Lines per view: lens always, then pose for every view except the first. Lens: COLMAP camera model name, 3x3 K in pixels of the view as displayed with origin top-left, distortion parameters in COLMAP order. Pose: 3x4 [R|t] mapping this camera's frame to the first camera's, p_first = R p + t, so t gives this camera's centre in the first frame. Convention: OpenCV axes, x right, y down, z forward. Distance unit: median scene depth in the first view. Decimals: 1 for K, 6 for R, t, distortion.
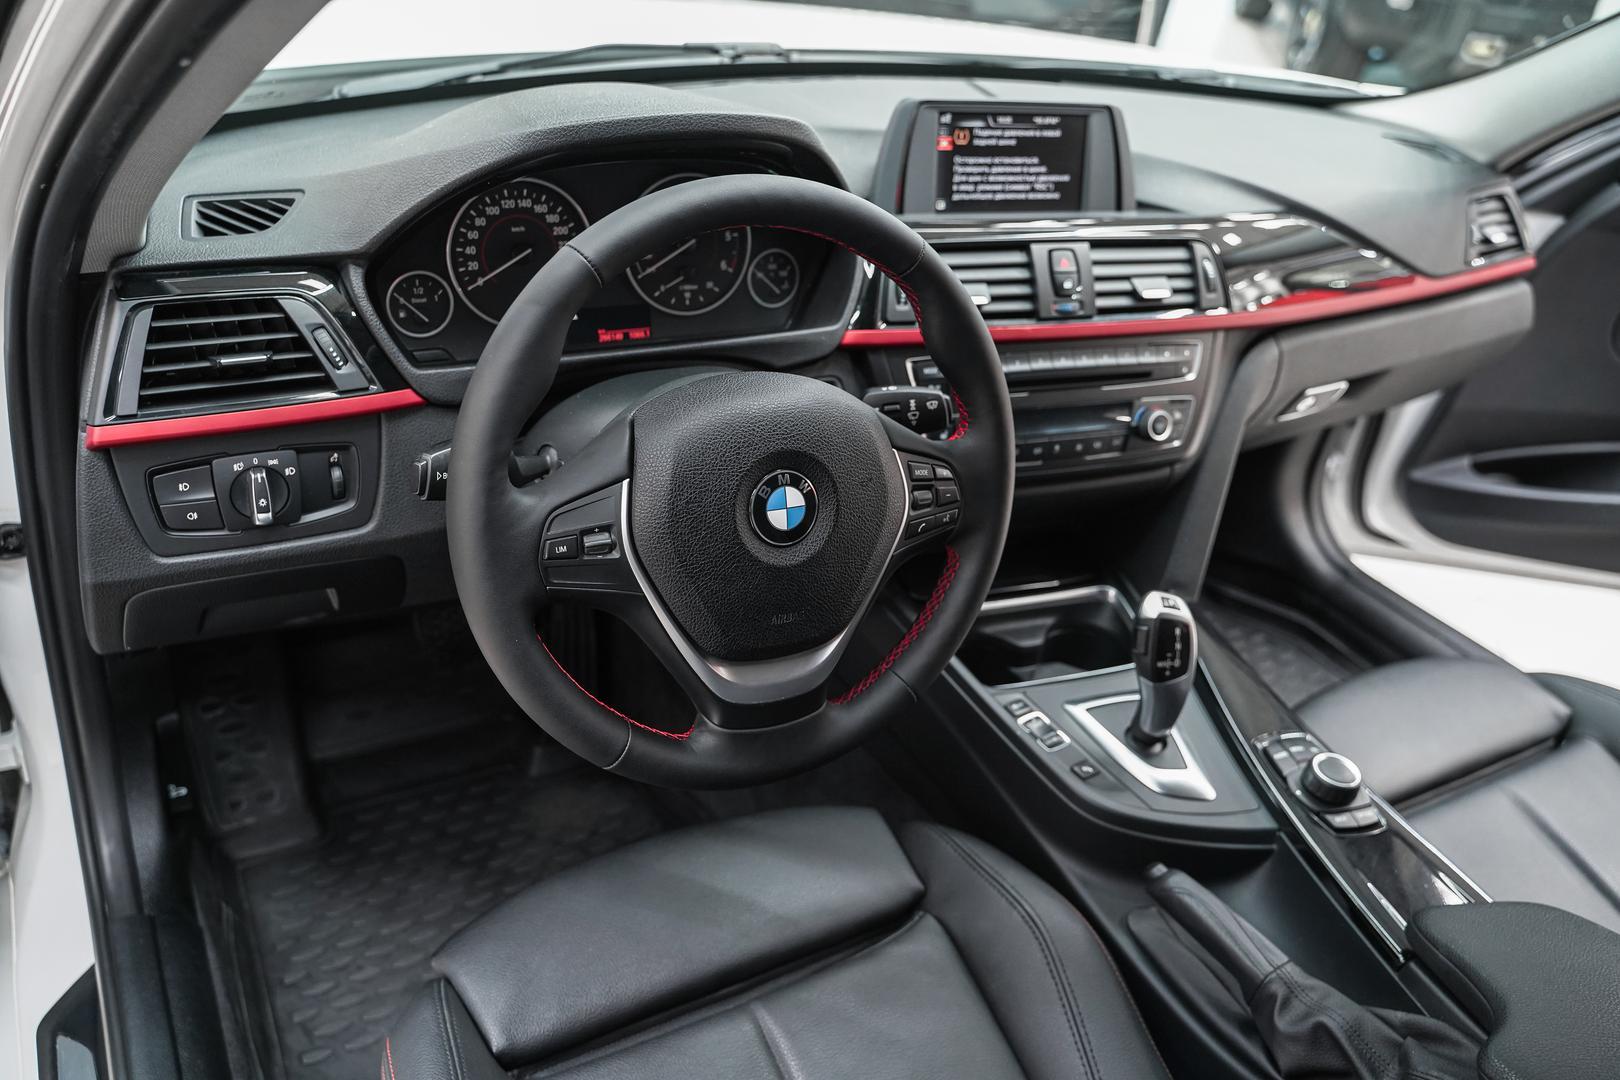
lens RADIAL K [[1280.3, 0, 810.0], [0, 1280.3, 540.0], [0, 0, 1]] dist [-0.005567, 0.004275]
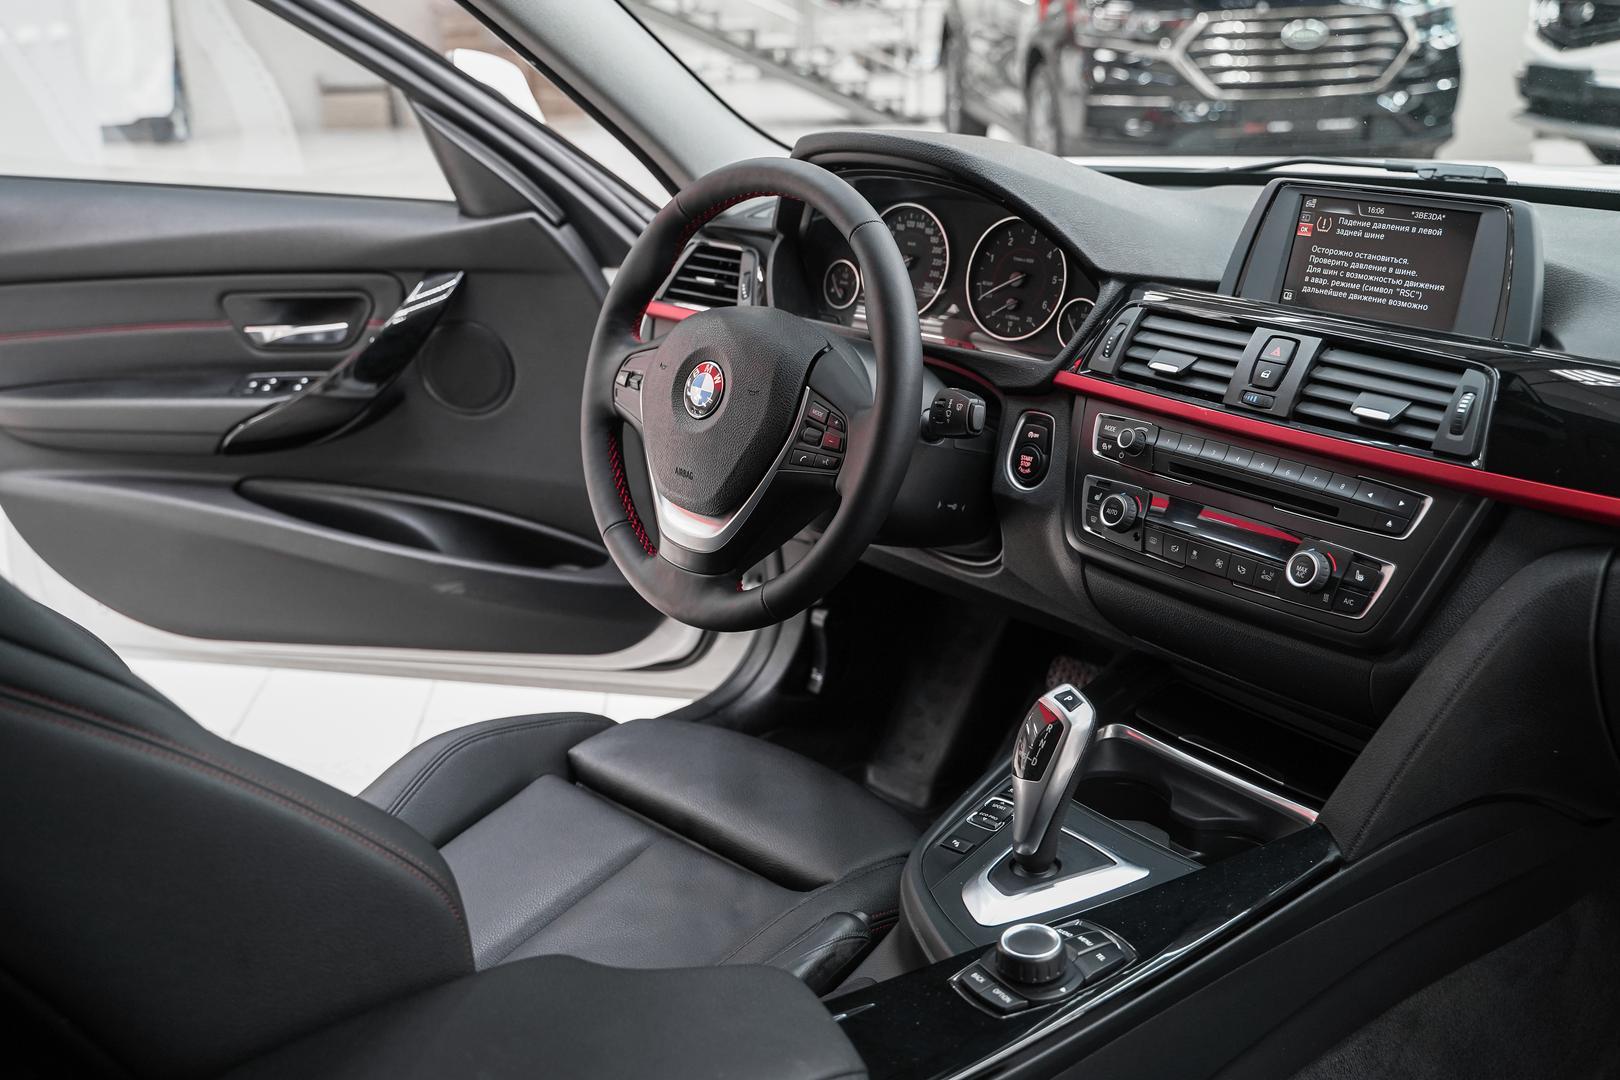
lens RADIAL K [[1690.5, 0, 776.0], [0, 1690.5, 529.4], [0, 0, 1]] dist [-0.010989, 0.023970]
pose [[0.235501, 0.194293, -0.952255, 1.173285], [-0.456949, 0.886894, 0.067950, -0.034950], [0.857751, 0.419129, 0.297646, 0.415761]]
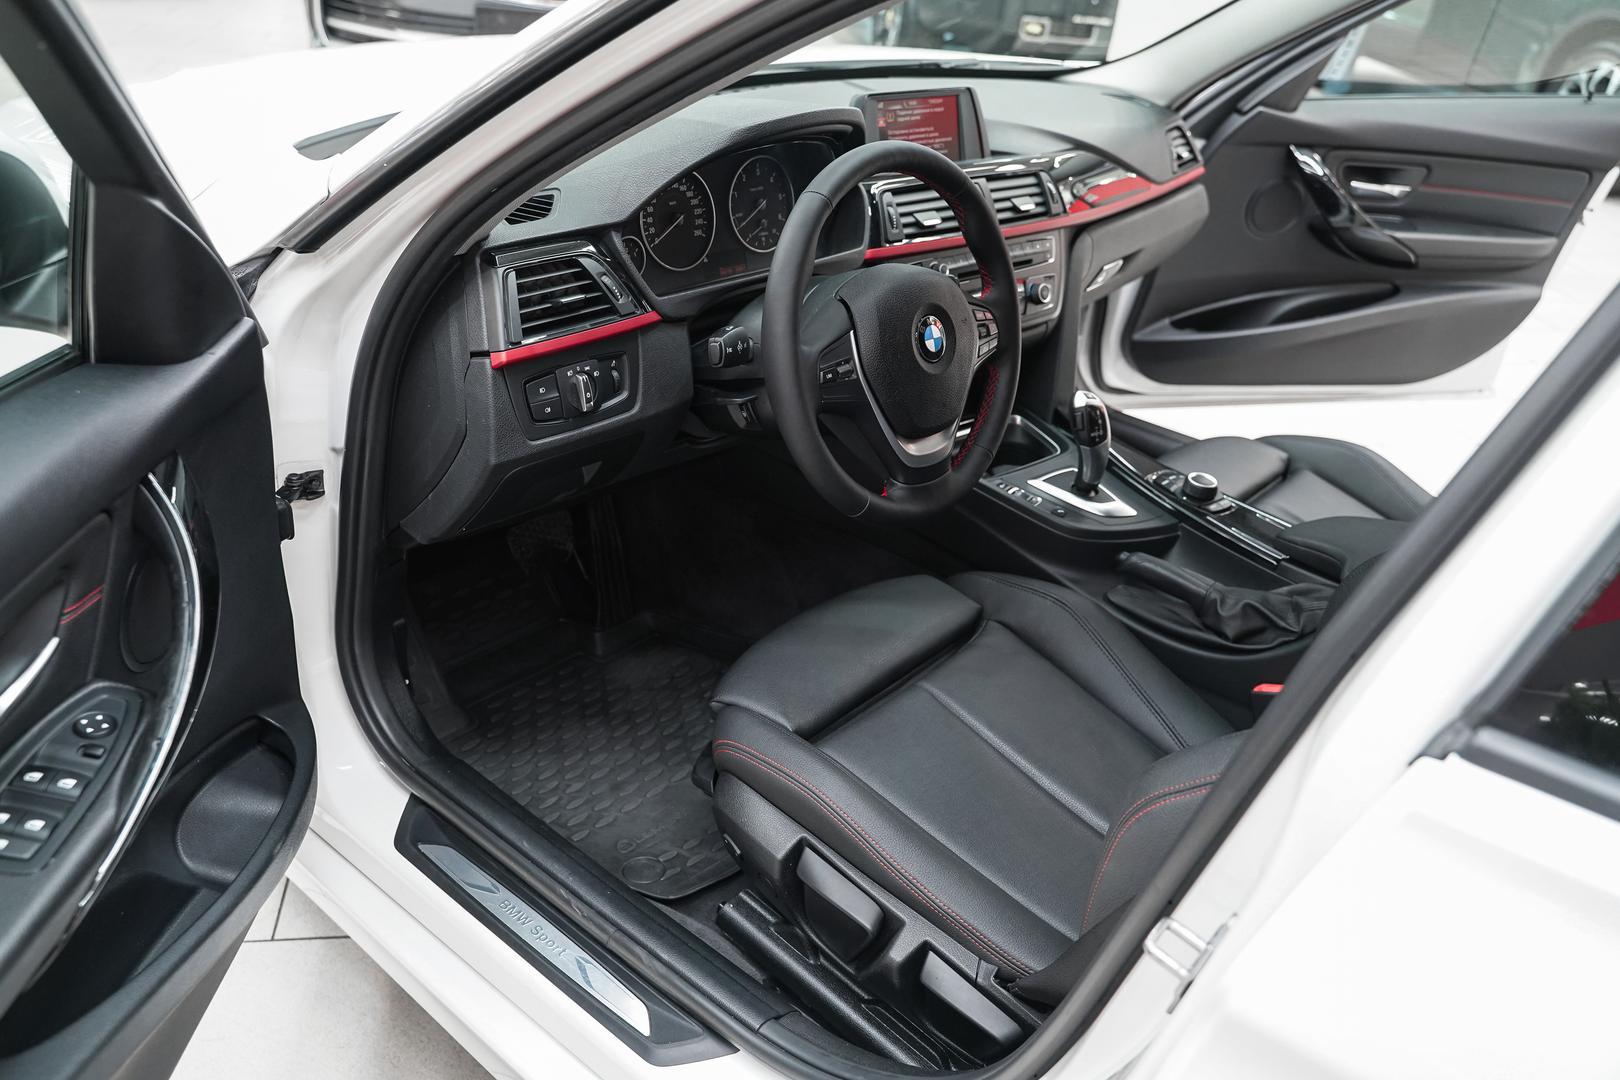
lens RADIAL K [[1294.5, 0, 810.0], [0, 1294.5, 540.0], [0, 0, 1]] dist [-0.012280, 0.003856]
pose [[0.942230, -0.186973, 0.277927, -0.471539], [0.189459, 0.981721, 0.018139, 0.118030], [-0.276238, 0.035565, 0.960431, -0.385325]]
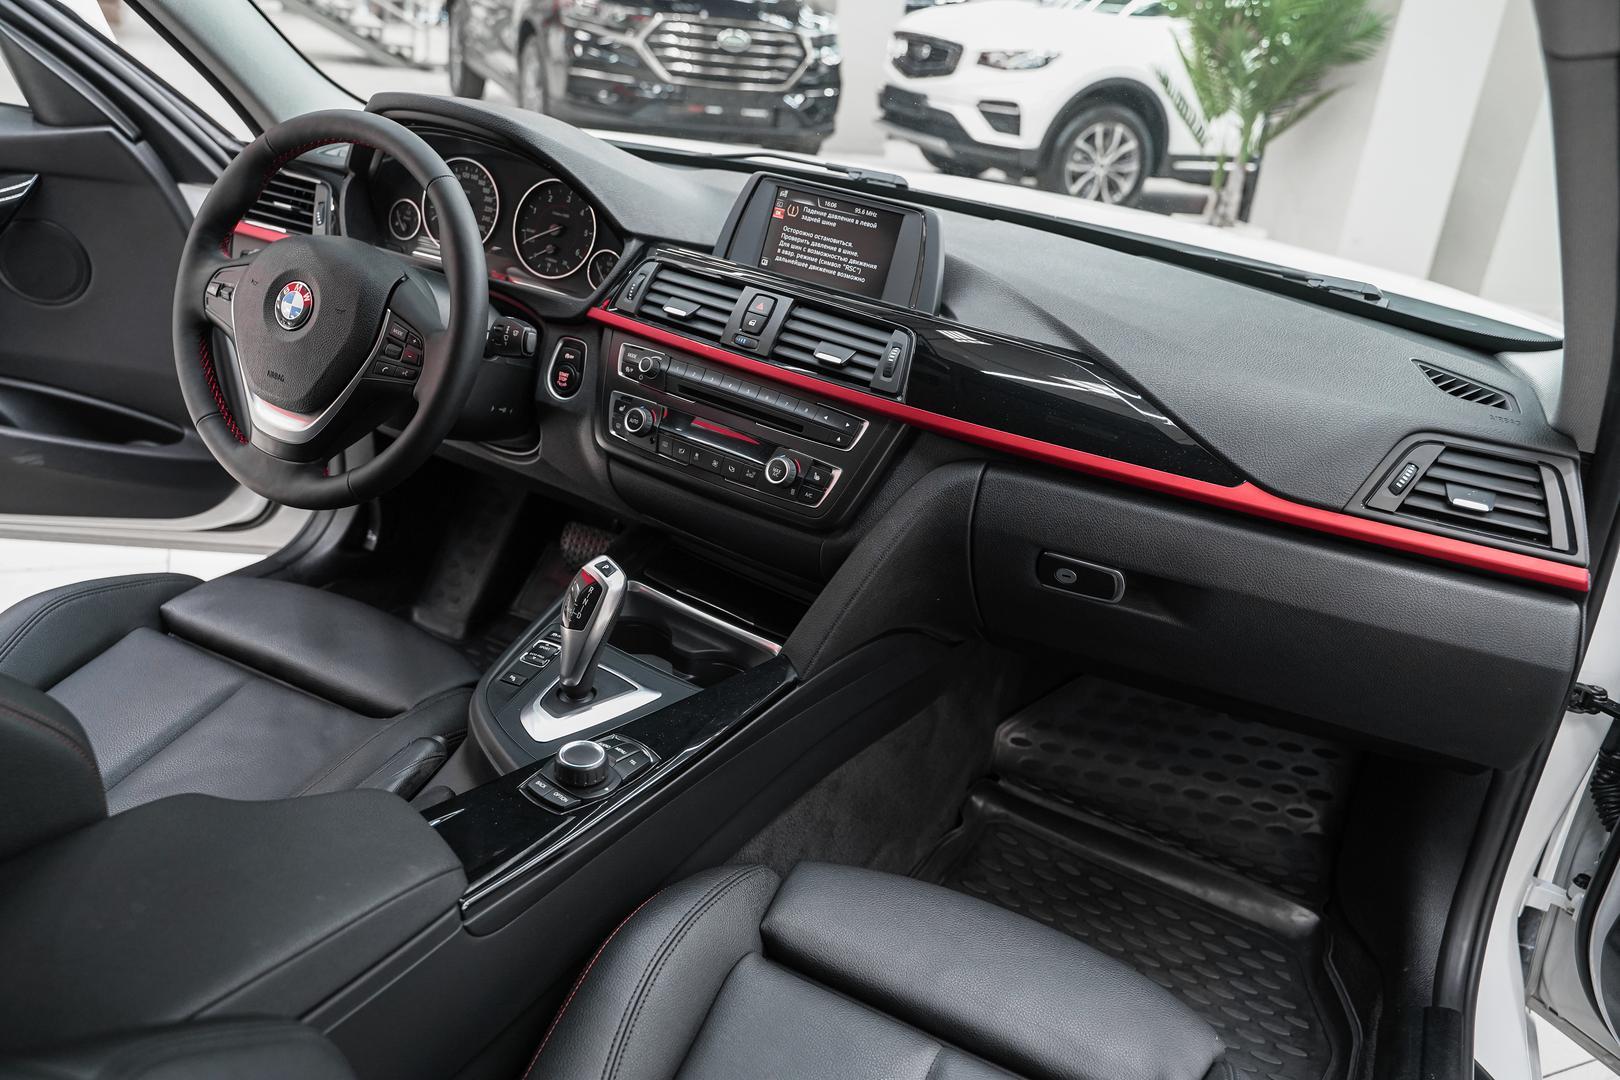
lens RADIAL K [[1294.5, 0, 810.0], [0, 1294.5, 540.0], [0, 0, 1]] dist [-0.012280, 0.003856]
pose [[0.563343, 0.289460, -0.773859, 1.136440], [-0.479634, 0.877217, -0.021036, -0.030085], [0.672753, 0.383019, 0.633008, 0.368150]]
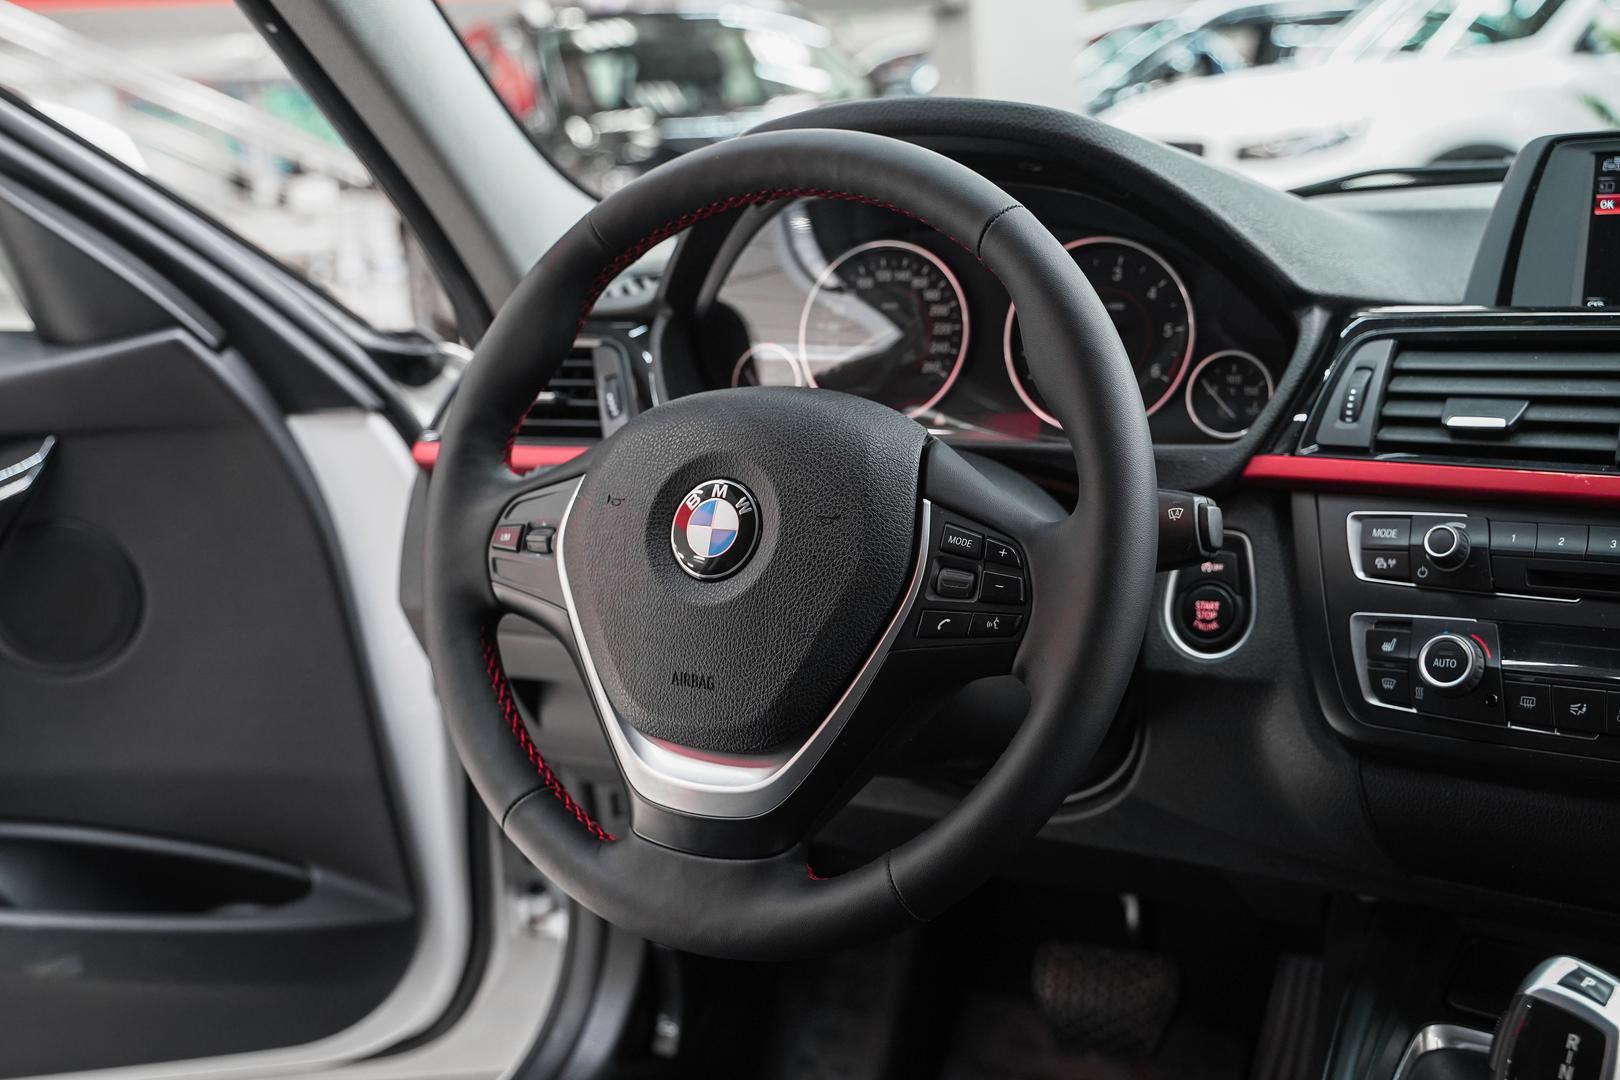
lens RADIAL K [[2021.8, 0, 733.9], [0, 2021.8, 543.2], [0, 0, 1]] dist [-0.006181, 0.018648]
pose [[0.498324, 0.027685, -0.866549, 0.697346], [-0.350731, 0.920492, -0.172286, 0.125738], [0.792881, 0.389780, 0.468413, 0.316336]]
